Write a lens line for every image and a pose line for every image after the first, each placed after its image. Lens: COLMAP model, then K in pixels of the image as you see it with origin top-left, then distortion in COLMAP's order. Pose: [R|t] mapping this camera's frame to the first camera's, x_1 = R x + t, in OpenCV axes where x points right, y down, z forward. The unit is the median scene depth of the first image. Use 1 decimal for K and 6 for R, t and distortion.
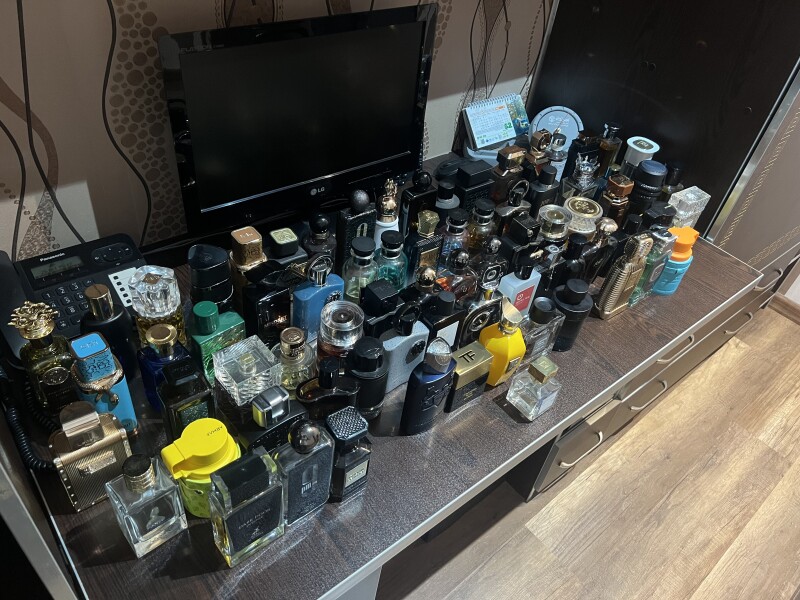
lens RADIAL K [[617.5, 0, 400.0], [0, 617.5, 300.0], [0, 0, 1]] dist [0.005343, -0.001912]
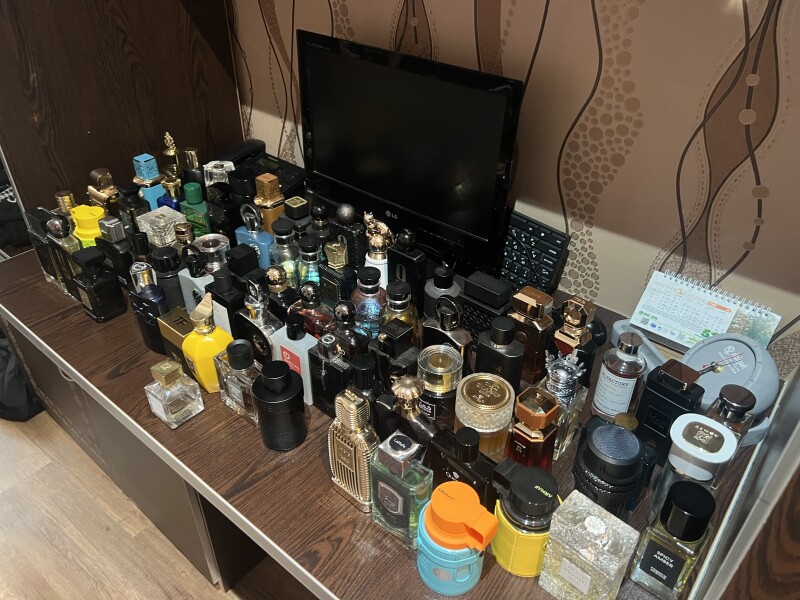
lens RADIAL K [[617.5, 0, 400.0], [0, 617.5, 300.0], [0, 0, 1]] dist [0.005343, -0.001912]
pose [[0.197993, 0.471680, -0.859254, 0.774892], [-0.646410, 0.721807, 0.247281, -0.313144], [0.736853, 0.506470, 0.447811, 0.555952]]
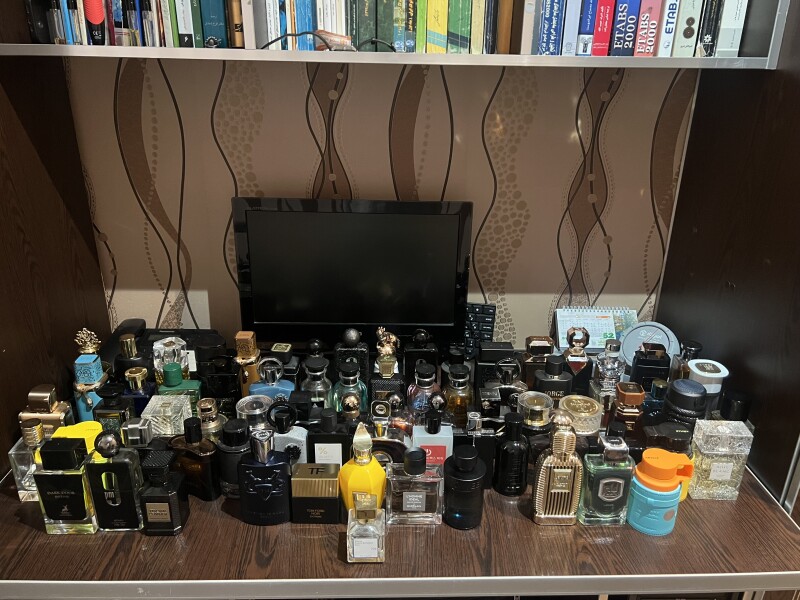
lens RADIAL K [[620.0, 0, 400.0], [0, 620.0, 300.0], [0, 0, 1]] dist [0.065324, -0.004740]
pose [[0.790464, 0.133934, -0.597686, 0.598208], [-0.349417, 0.900047, -0.260429, 0.045362], [0.503065, 0.414701, 0.758254, 0.081764]]
